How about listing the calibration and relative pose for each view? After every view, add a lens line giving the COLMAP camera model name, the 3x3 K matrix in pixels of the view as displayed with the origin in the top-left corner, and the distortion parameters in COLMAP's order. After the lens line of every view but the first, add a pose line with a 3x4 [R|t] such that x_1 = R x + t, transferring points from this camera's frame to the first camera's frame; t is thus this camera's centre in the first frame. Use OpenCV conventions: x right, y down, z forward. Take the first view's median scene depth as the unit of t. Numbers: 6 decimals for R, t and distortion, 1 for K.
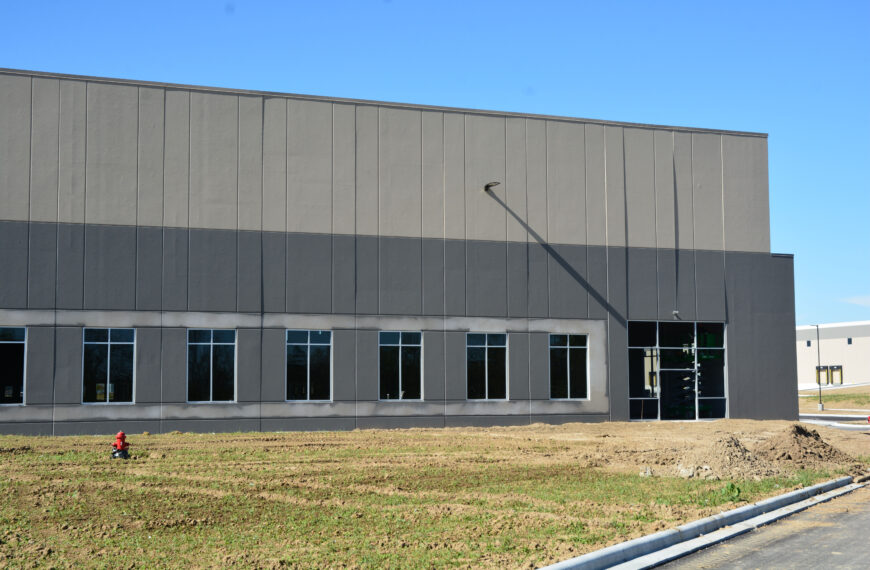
lens RADIAL K [[1216.2, 0, 435.0], [0, 1216.2, 285.0], [0, 0, 1]] dist [0.005338, 0.007833]
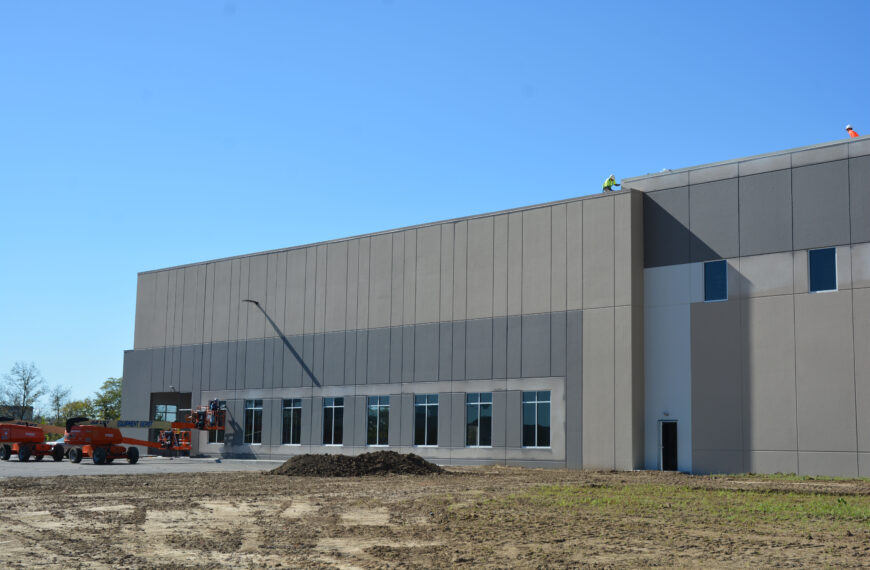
lens RADIAL K [[1134.2, 0, 435.0], [0, 1134.2, 285.0], [0, 0, 1]] dist [-0.007286, 0.038547]
pose [[0.443653, -0.112457, -0.889115, 1.050164], [0.072108, 0.993359, -0.089662, 0.030209], [0.893293, -0.024333, 0.448816, 0.431430]]
